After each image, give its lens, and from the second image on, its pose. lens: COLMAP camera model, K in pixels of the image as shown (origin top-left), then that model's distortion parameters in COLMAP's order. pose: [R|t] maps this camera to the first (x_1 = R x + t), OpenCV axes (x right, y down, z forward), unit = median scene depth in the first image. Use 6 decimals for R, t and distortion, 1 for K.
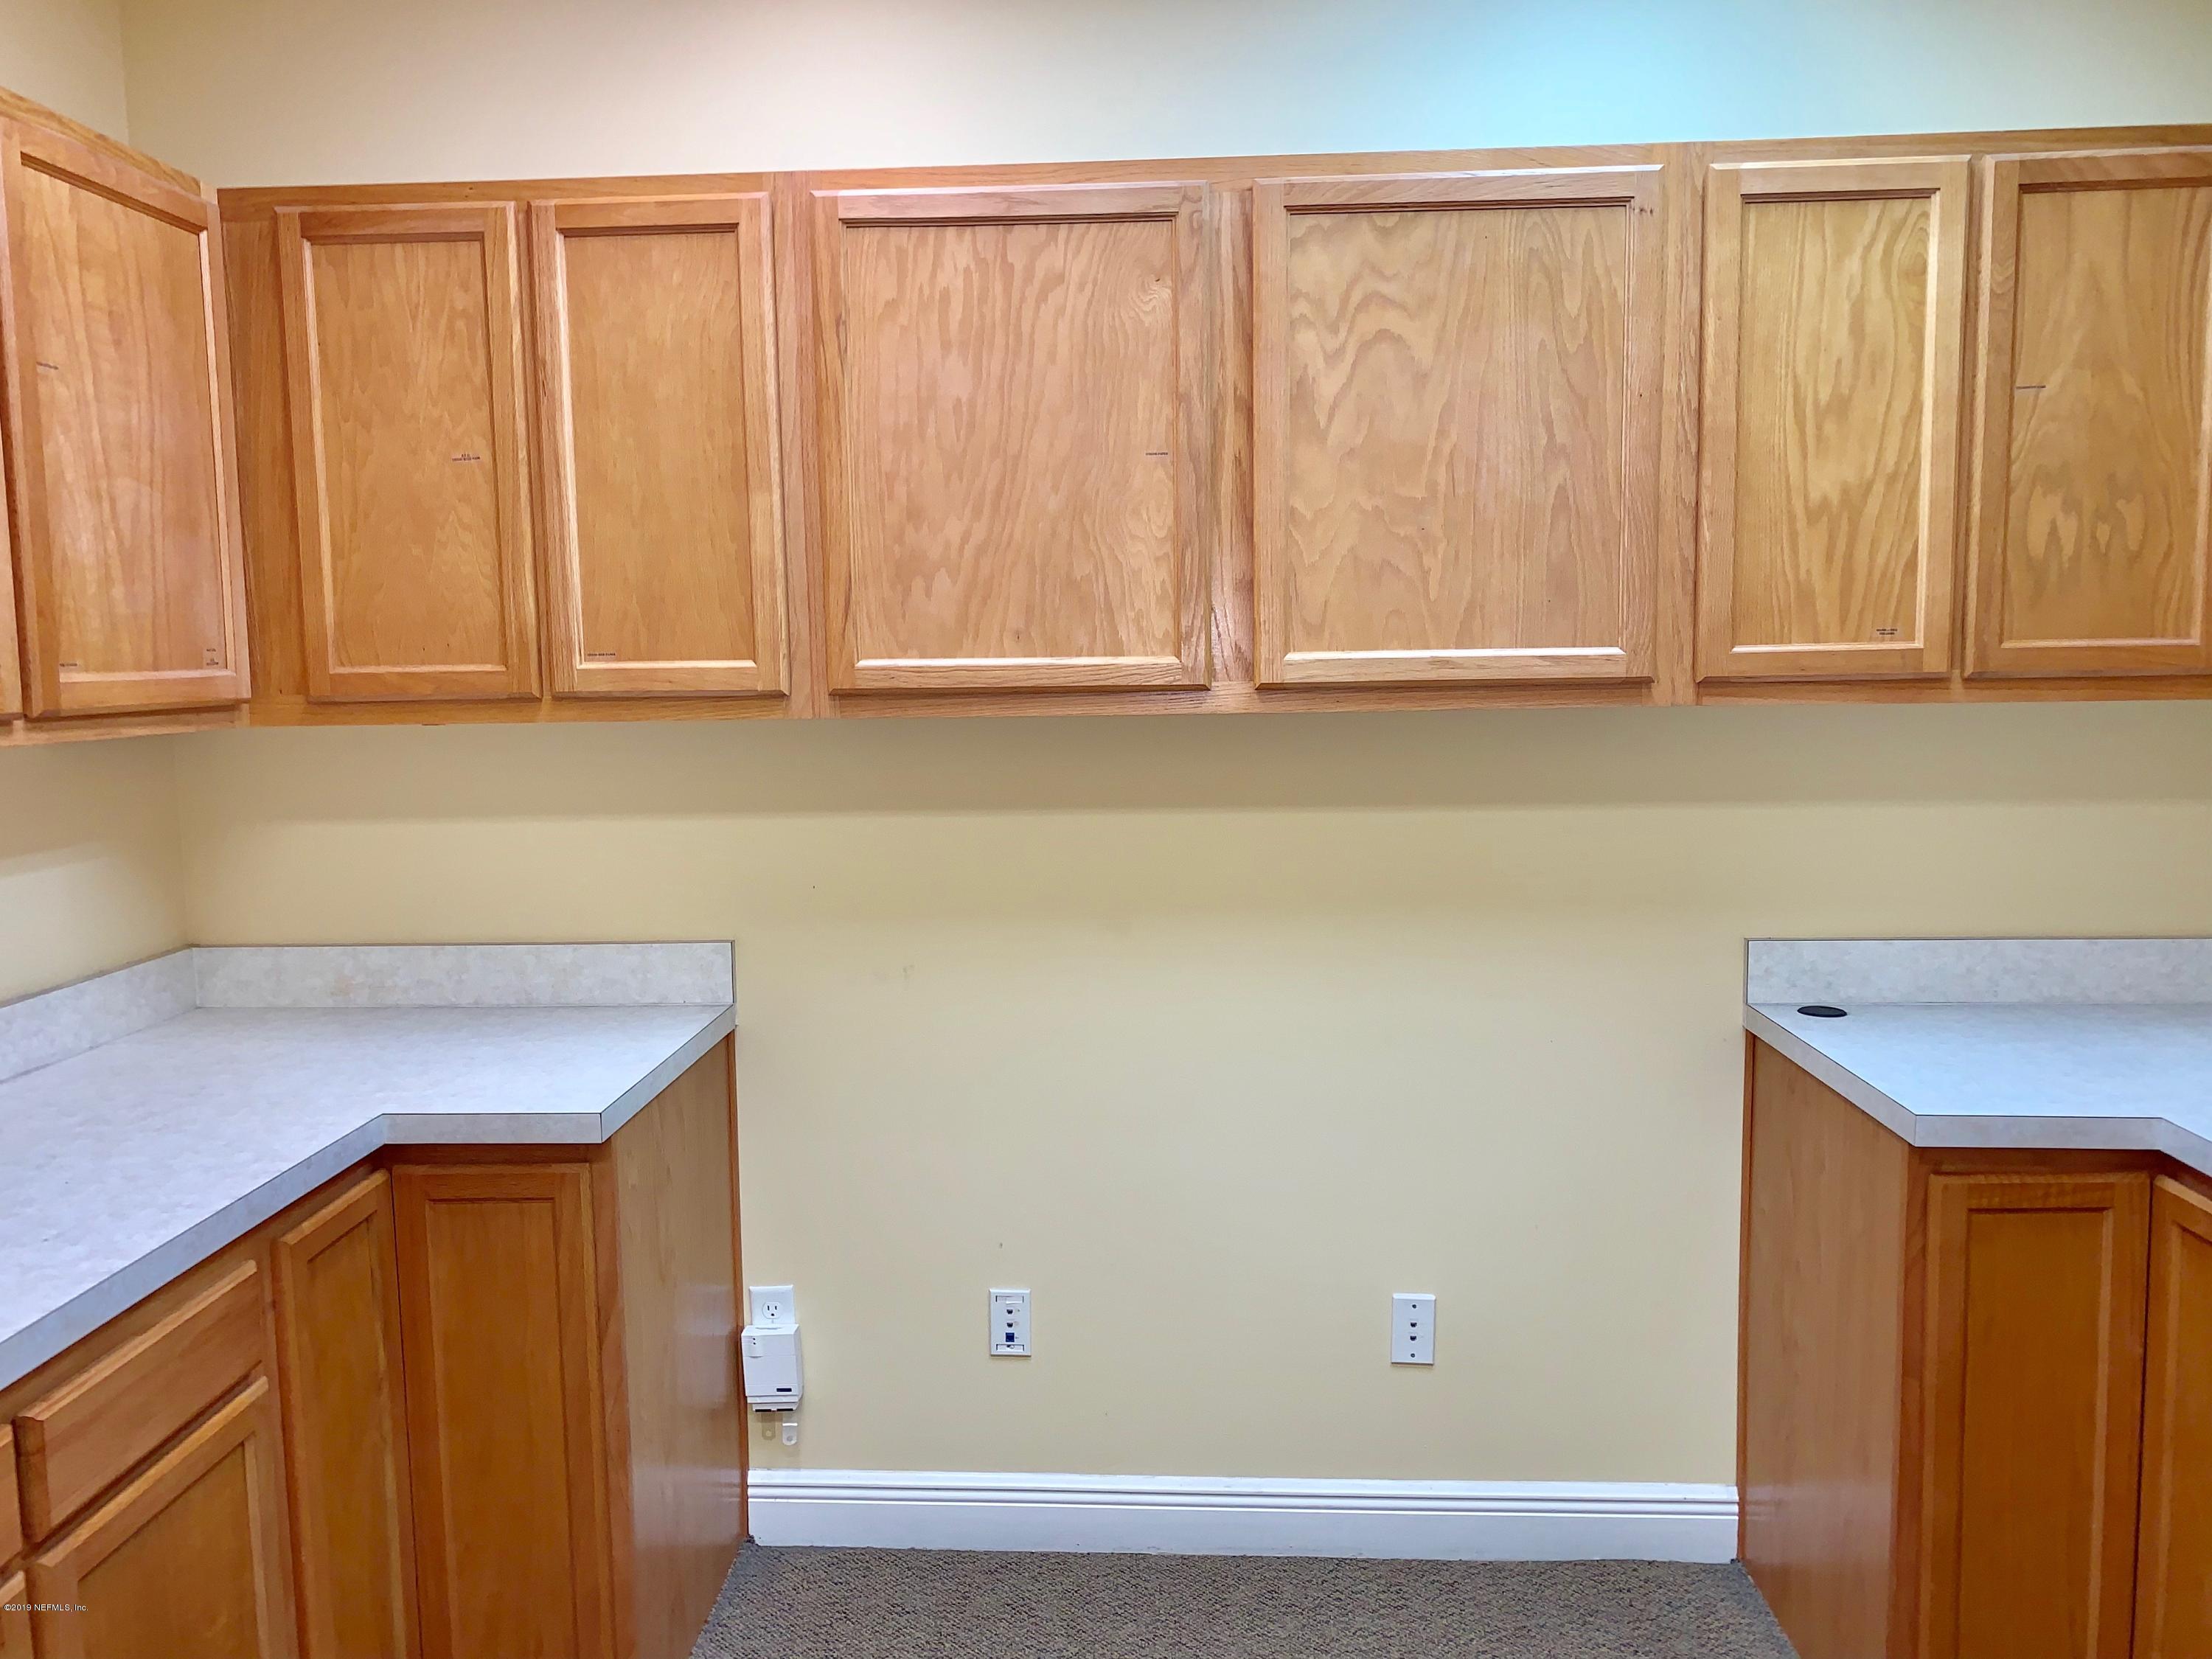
lens RADIAL K [[1727.6, 0, 1105.1], [0, 1727.6, 813.2], [0, 0, 1]] dist [0.022924, -0.031698]
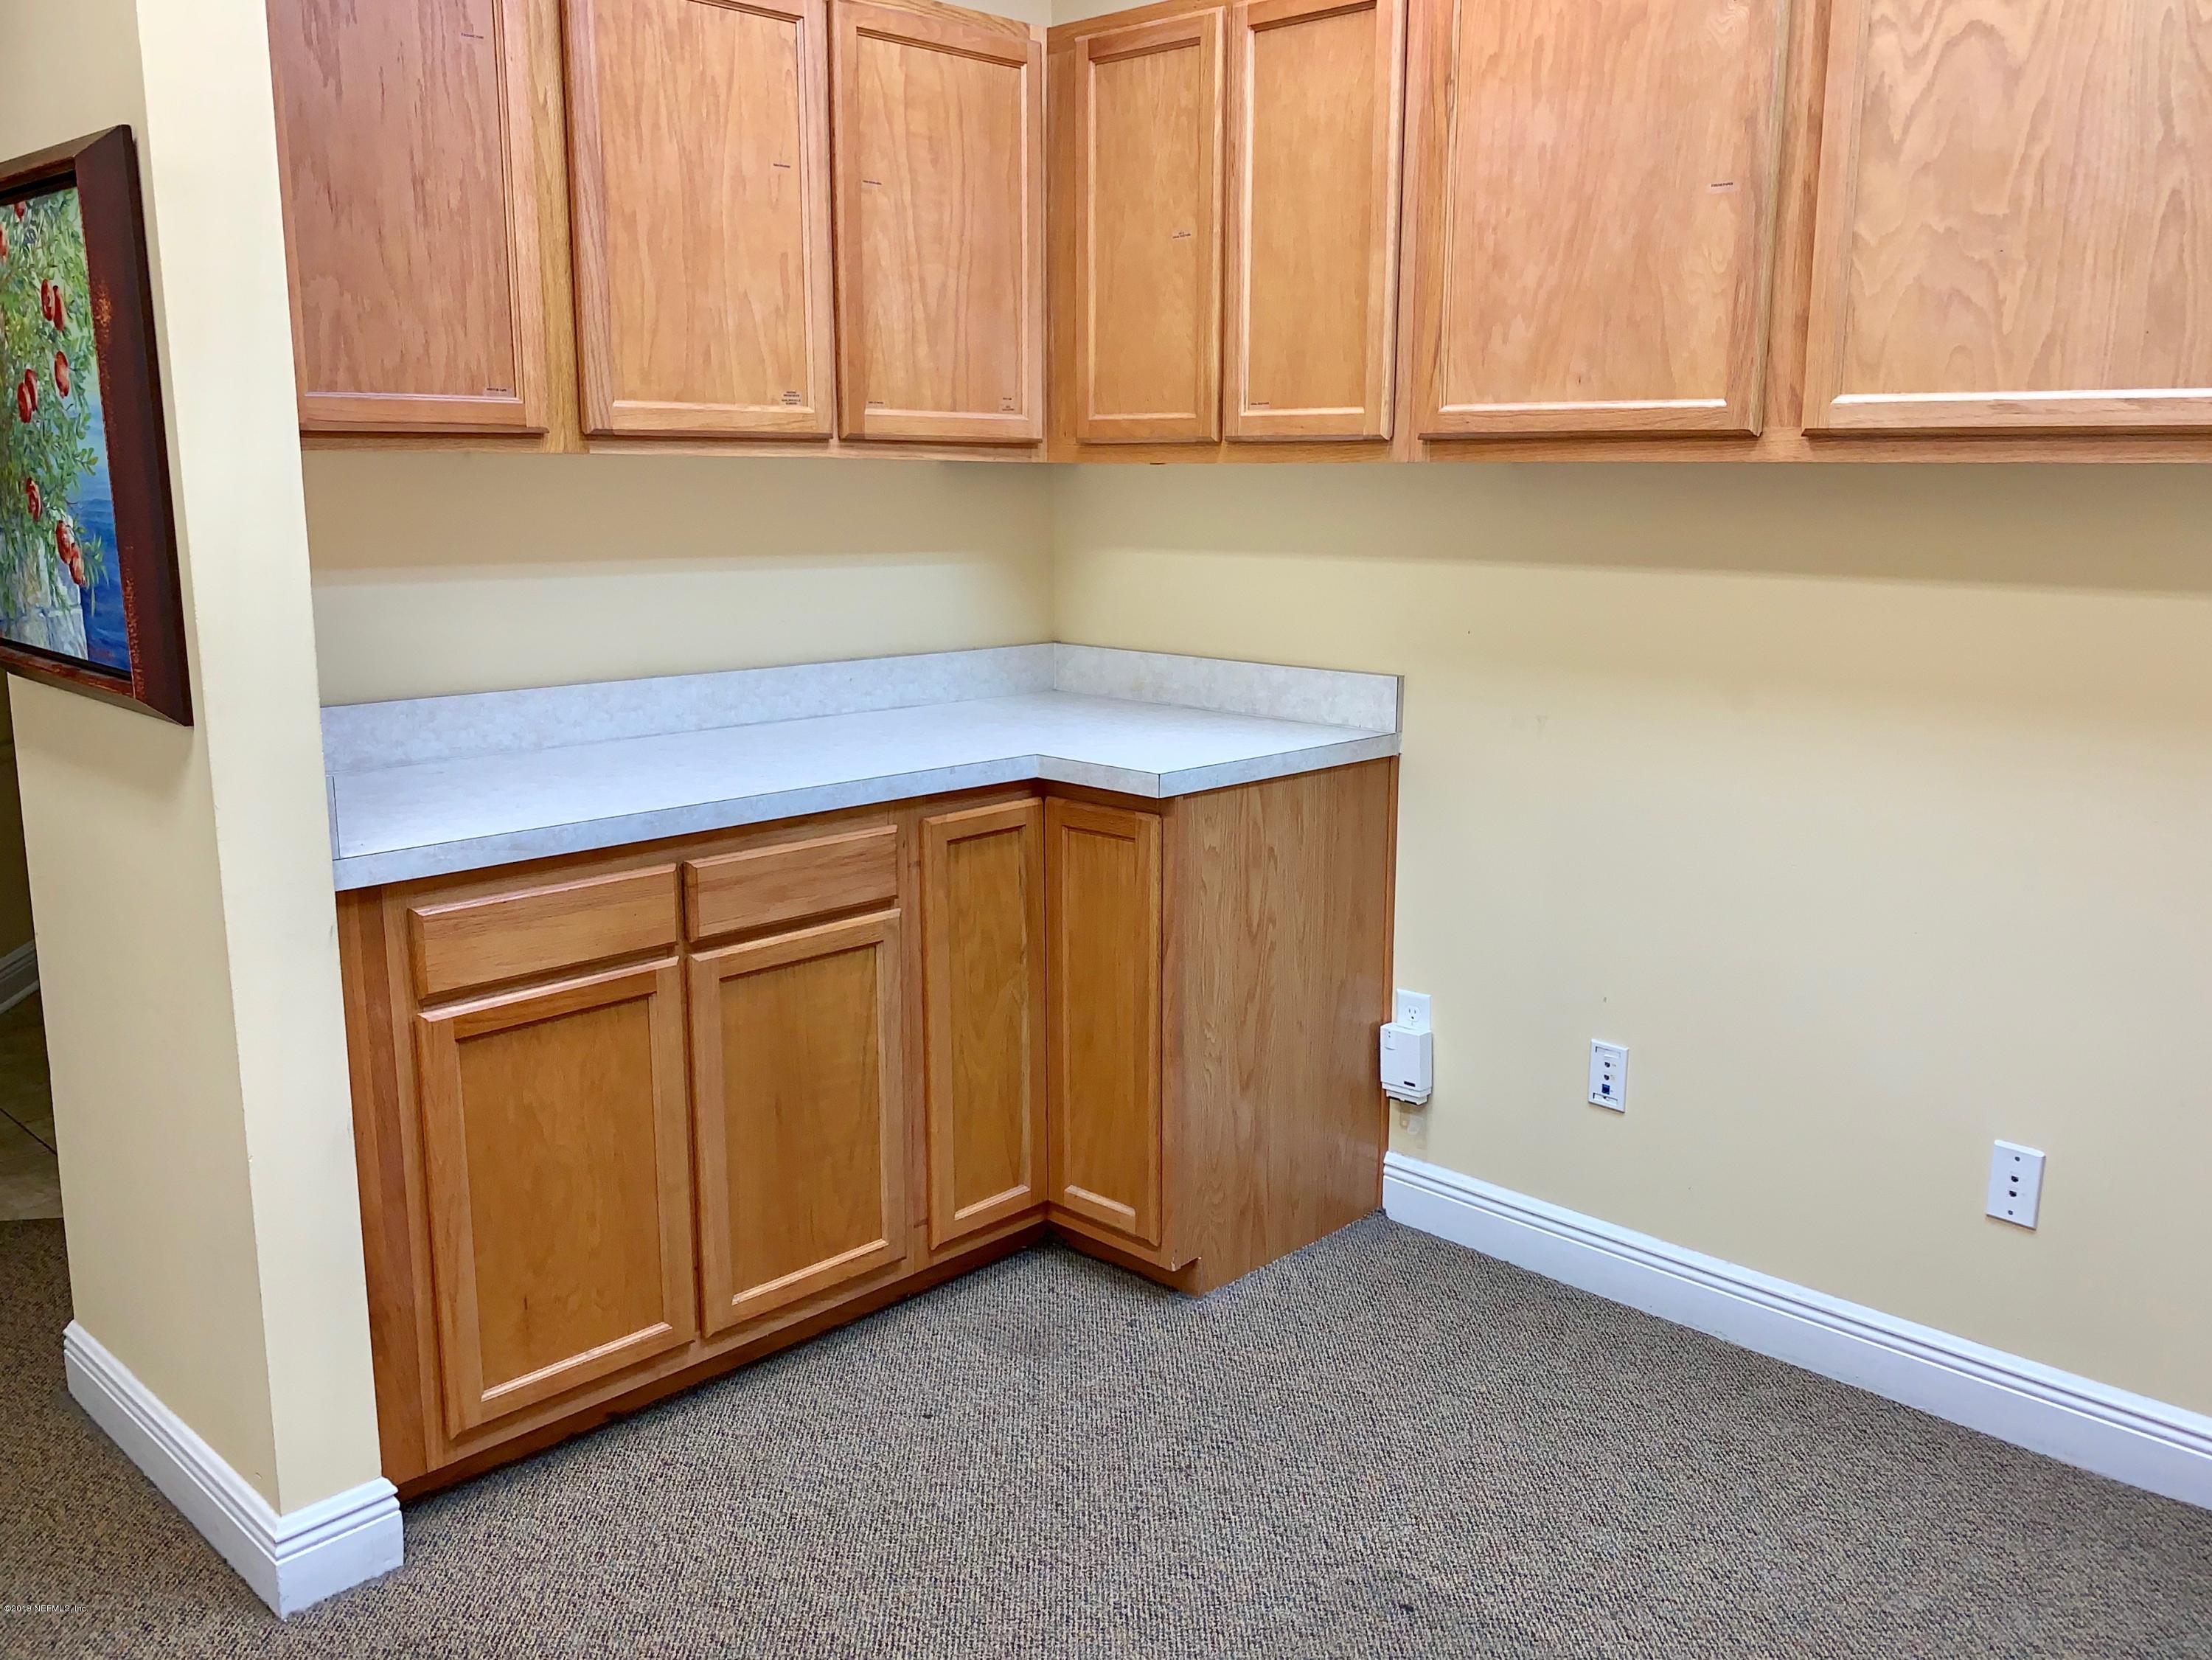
lens RADIAL K [[1851.8, 0, 1100.2], [0, 1851.8, 842.0], [0, 0, 1]] dist [0.022079, -0.049055]
pose [[0.744269, 0.151719, -0.650419, 0.496990], [-0.085122, 0.987463, 0.132936, 0.044801], [0.662433, -0.043575, 0.747852, -0.017488]]
